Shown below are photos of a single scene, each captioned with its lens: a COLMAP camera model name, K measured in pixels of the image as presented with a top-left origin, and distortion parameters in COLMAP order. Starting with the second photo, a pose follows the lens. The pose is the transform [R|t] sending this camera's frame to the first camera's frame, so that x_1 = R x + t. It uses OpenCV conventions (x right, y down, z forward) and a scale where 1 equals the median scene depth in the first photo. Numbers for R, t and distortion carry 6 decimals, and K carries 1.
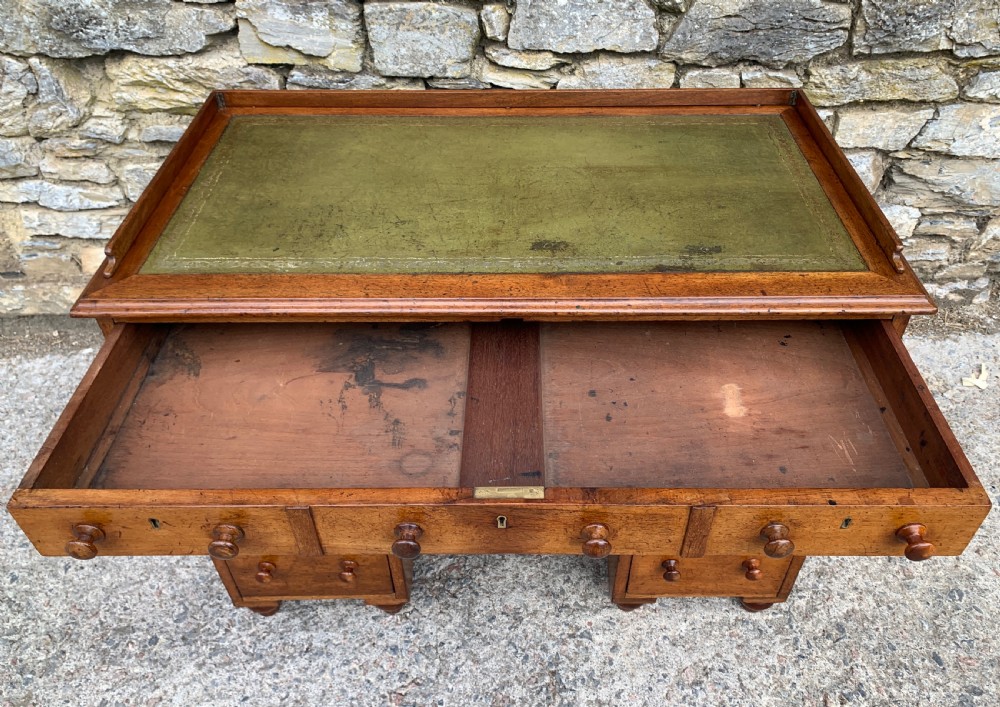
lens RADIAL K [[788.1, 0, 520.3], [0, 788.1, 325.8], [0, 0, 1]] dist [-0.002554, 0.008207]
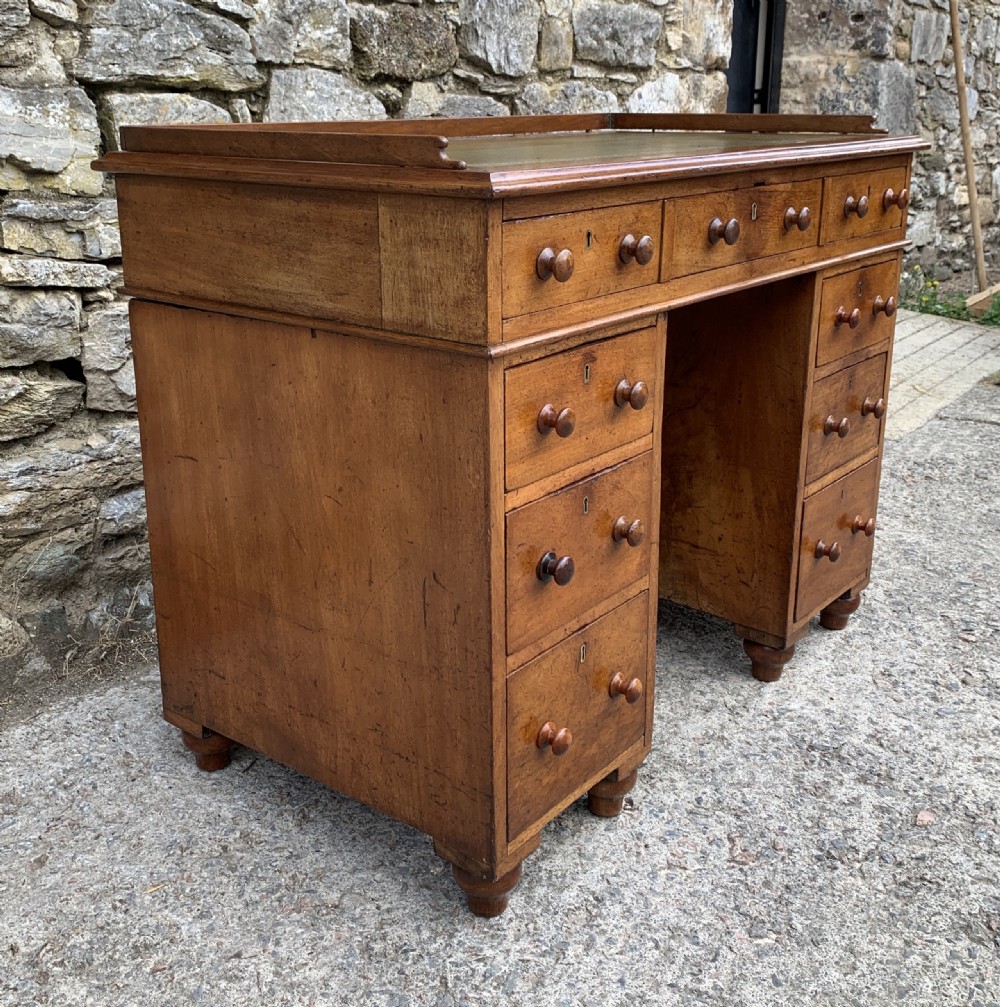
lens RADIAL K [[1205.9, 0, 472.3], [0, 1205.9, 417.7], [0, 0, 1]] dist [0.020118, 0.000000]
pose [[0.636811, -0.200331, 0.744540, -0.897322], [0.499493, 0.842809, -0.200449, 0.228153], [-0.587349, 0.499541, 0.636774, 0.274482]]
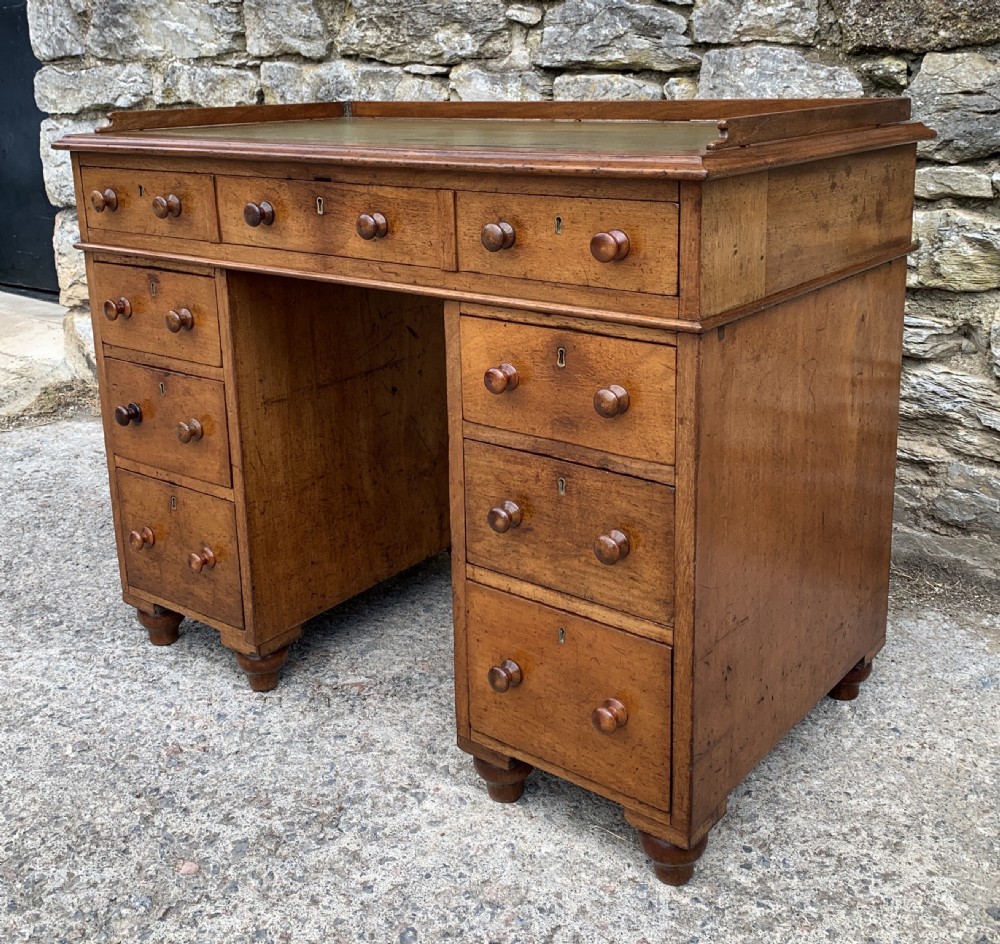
lens RADIAL K [[1173.3, 0, 518.6], [0, 1173.3, 316.5], [0, 0, 1]] dist [0.019952, 0.000000]
pose [[0.782410, 0.111556, -0.612690, 0.681623], [-0.383994, 0.860963, -0.333603, 0.331950], [0.490288, 0.496284, 0.716463, 0.132161]]
